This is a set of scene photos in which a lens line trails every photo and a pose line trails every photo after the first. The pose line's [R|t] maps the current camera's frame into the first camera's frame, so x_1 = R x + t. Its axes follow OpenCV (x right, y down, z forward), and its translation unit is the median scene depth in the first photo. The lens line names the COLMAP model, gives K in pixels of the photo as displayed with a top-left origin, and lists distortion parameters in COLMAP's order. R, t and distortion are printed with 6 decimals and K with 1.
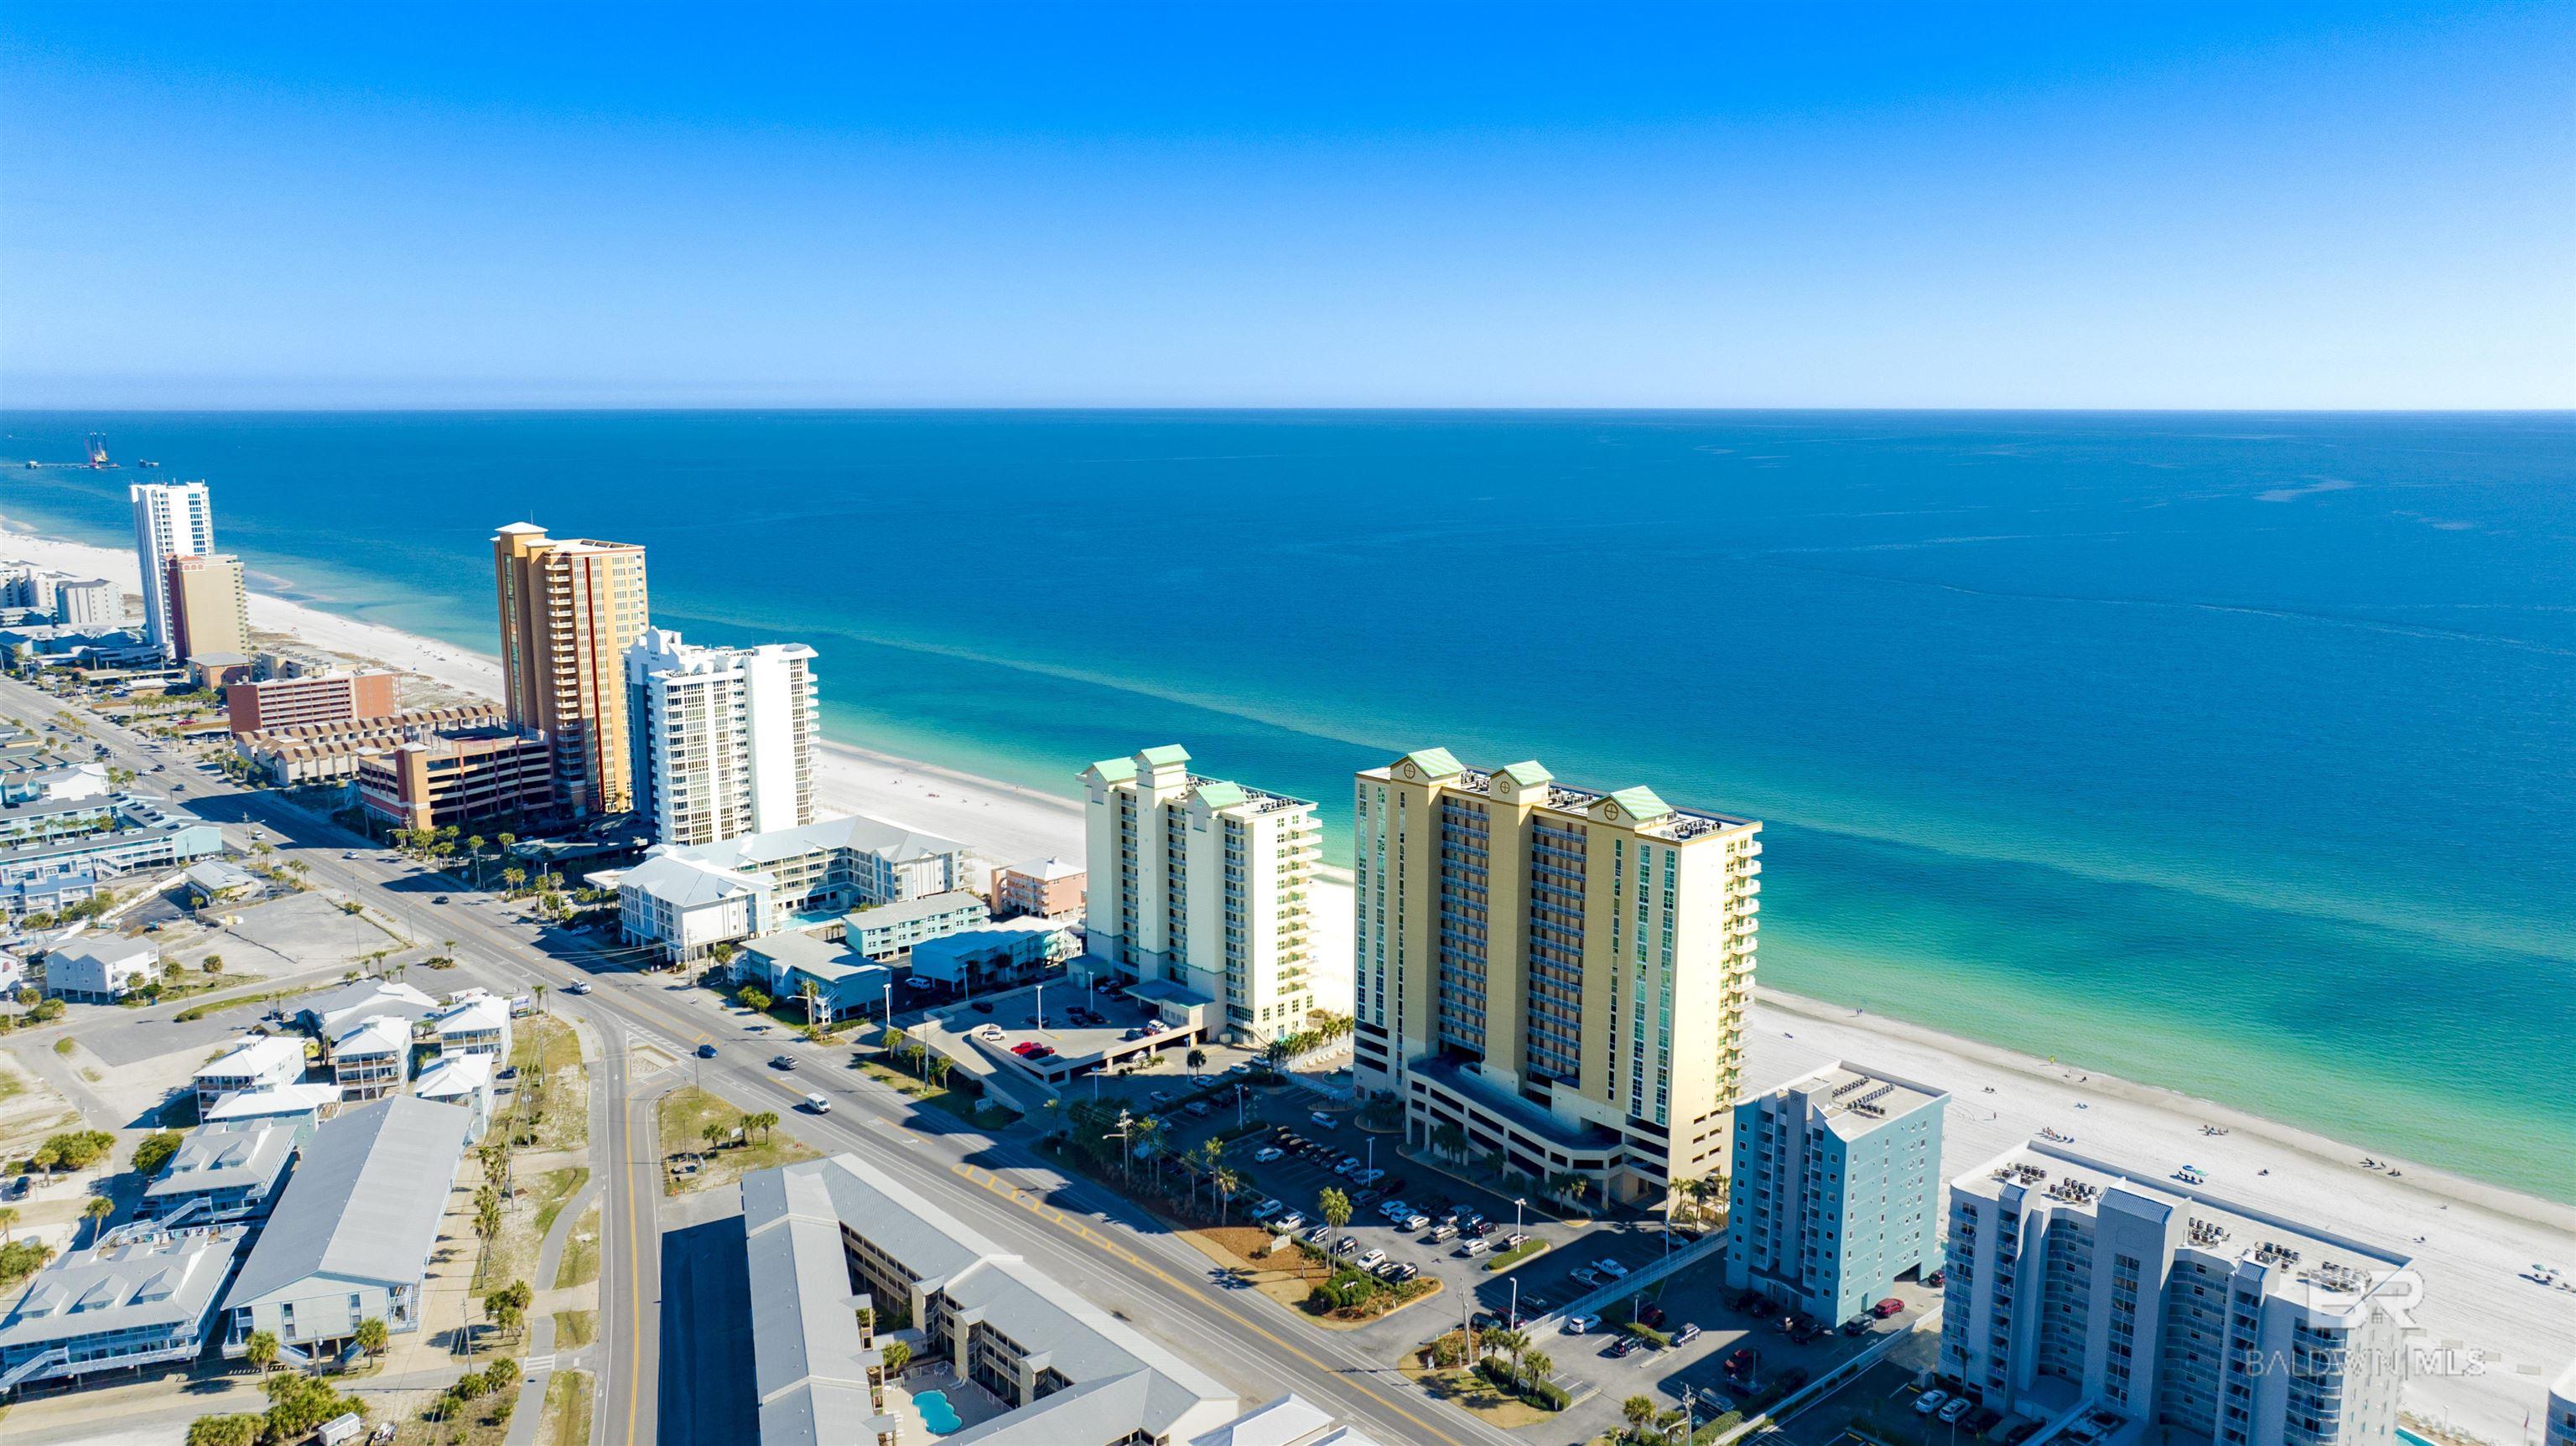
lens RADIAL K [[1850.7, 0, 1288.0], [0, 1850.7, 723.0], [0, 0, 1]] dist [-0.000885, -0.006829]
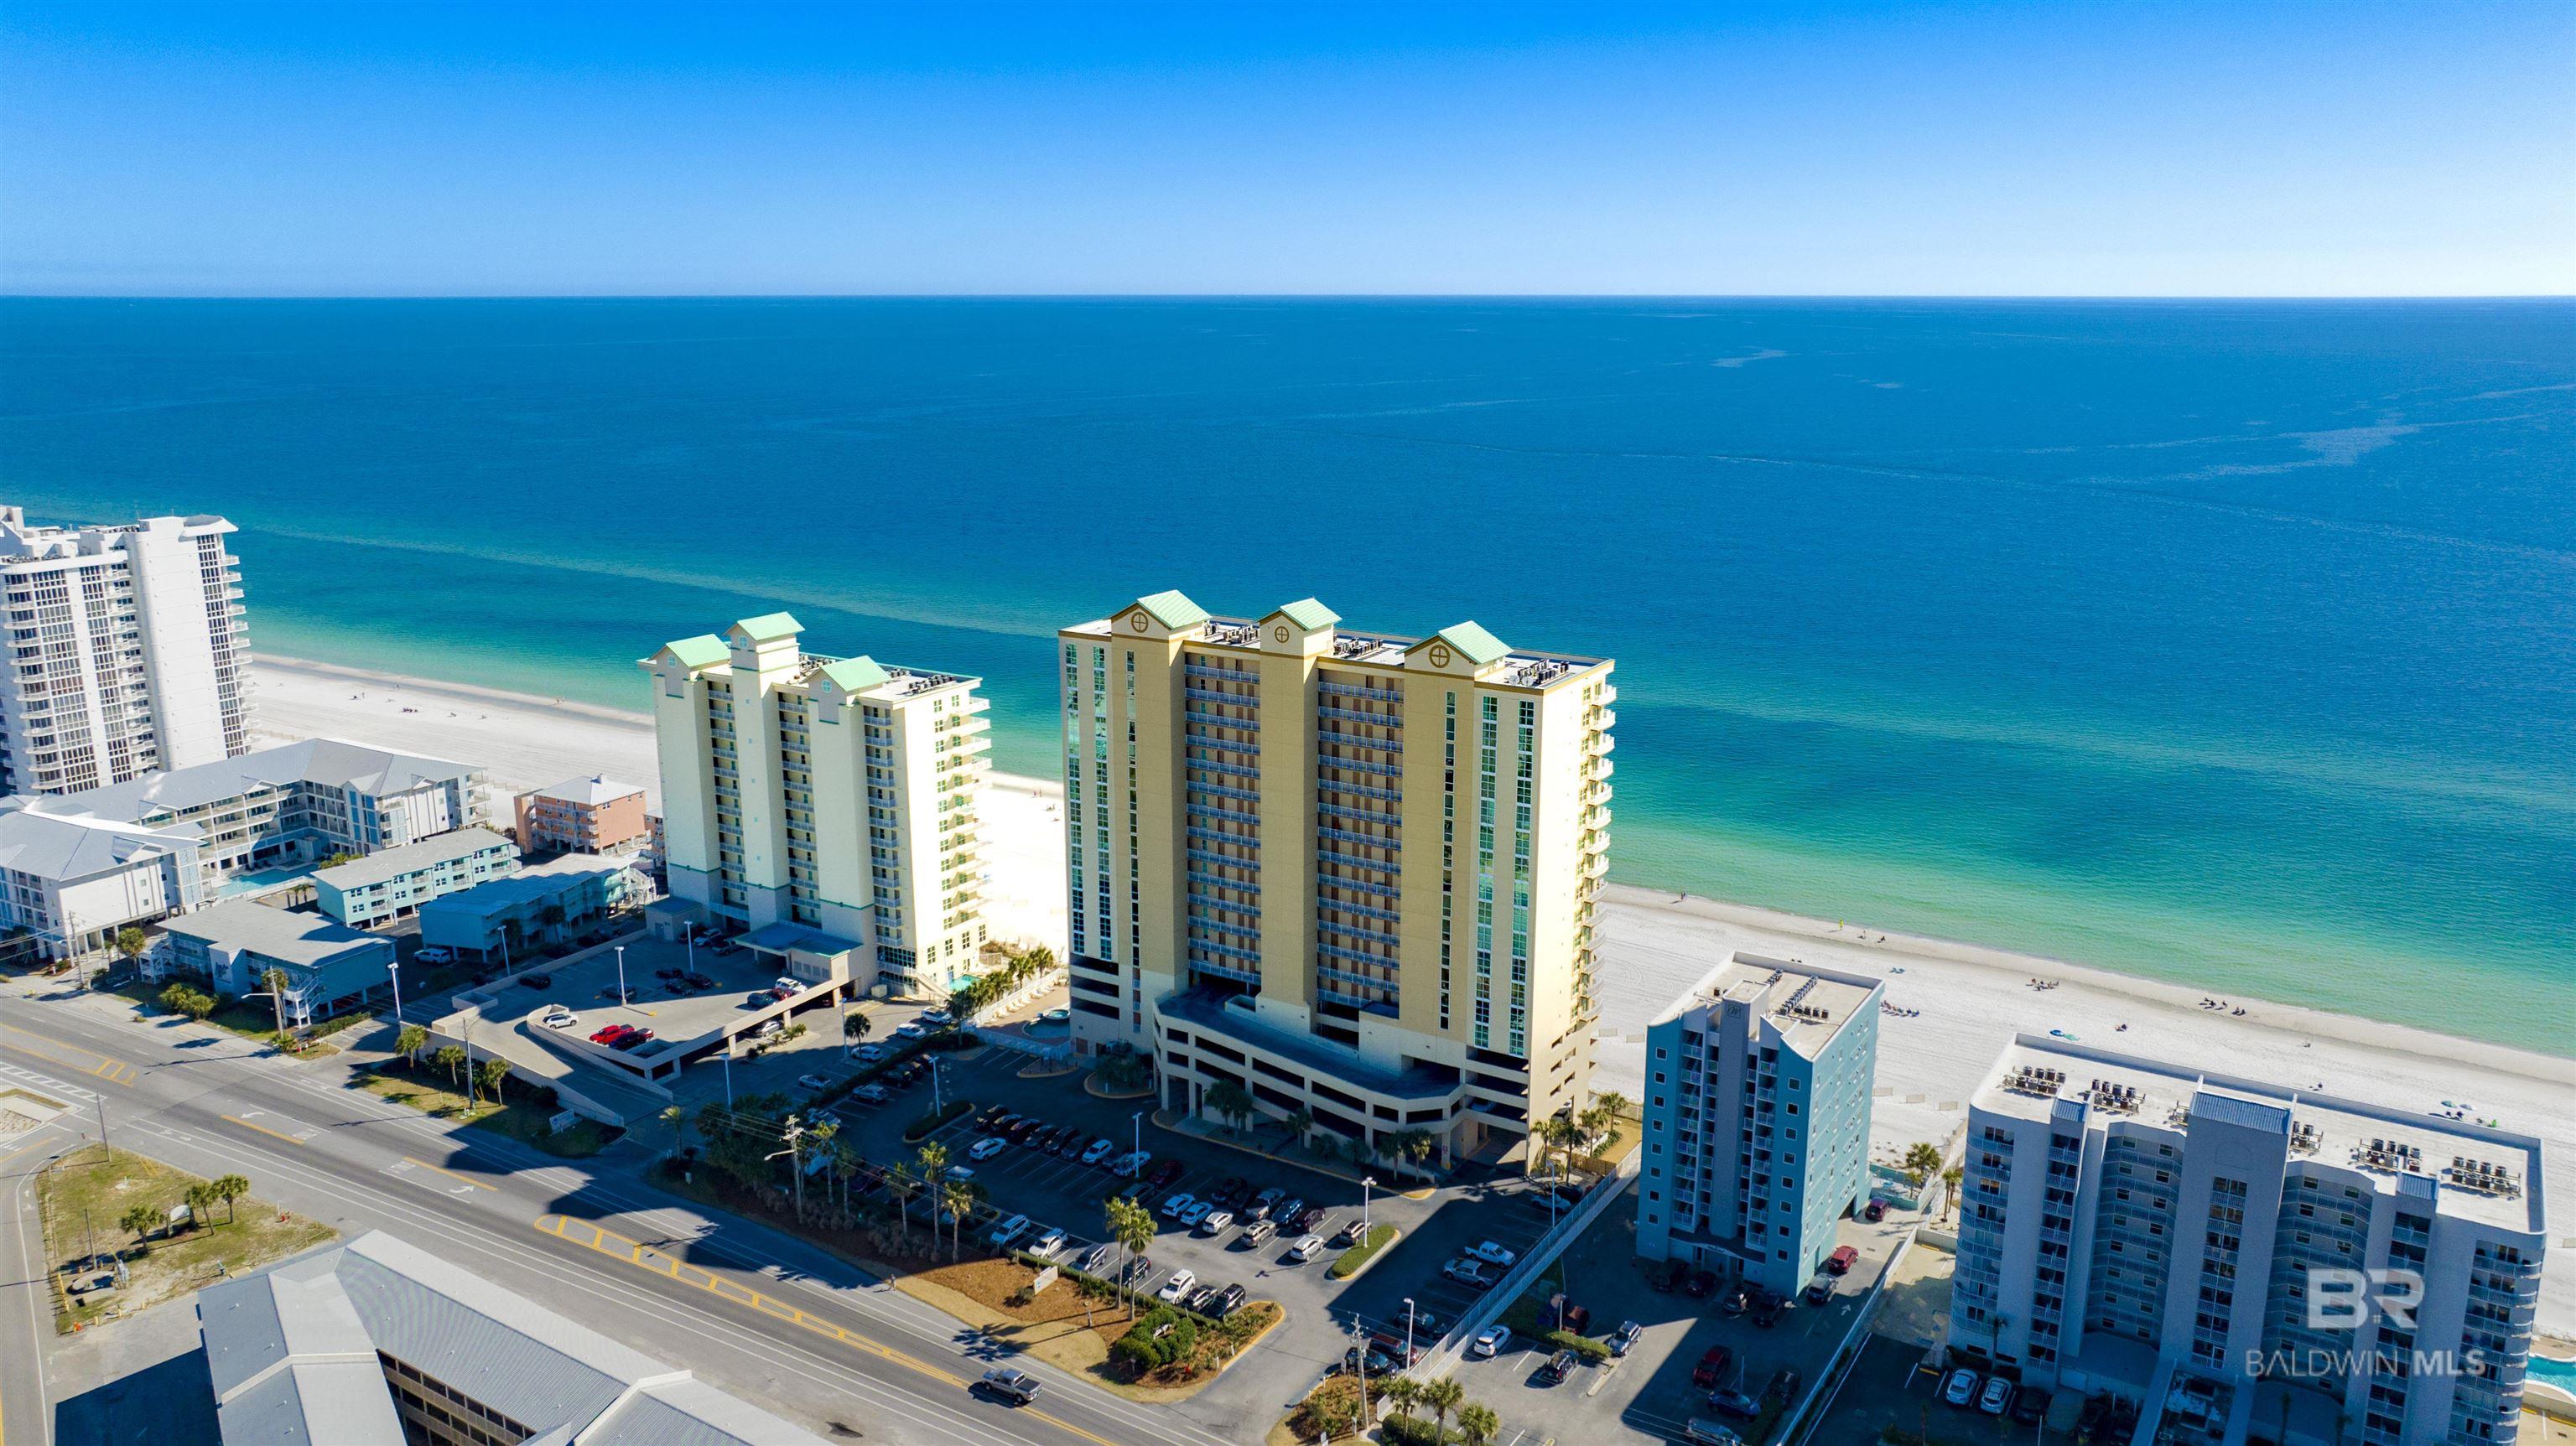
lens RADIAL K [[1853.7, 0, 1288.0], [0, 1853.7, 723.0], [0, 0, 1]] dist [-0.035668, 0.067996]
pose [[0.961283, -0.063956, 0.268038, -0.075444], [0.048083, 0.996701, 0.065379, 0.019245], [-0.271335, -0.049960, 0.961187, 0.242061]]
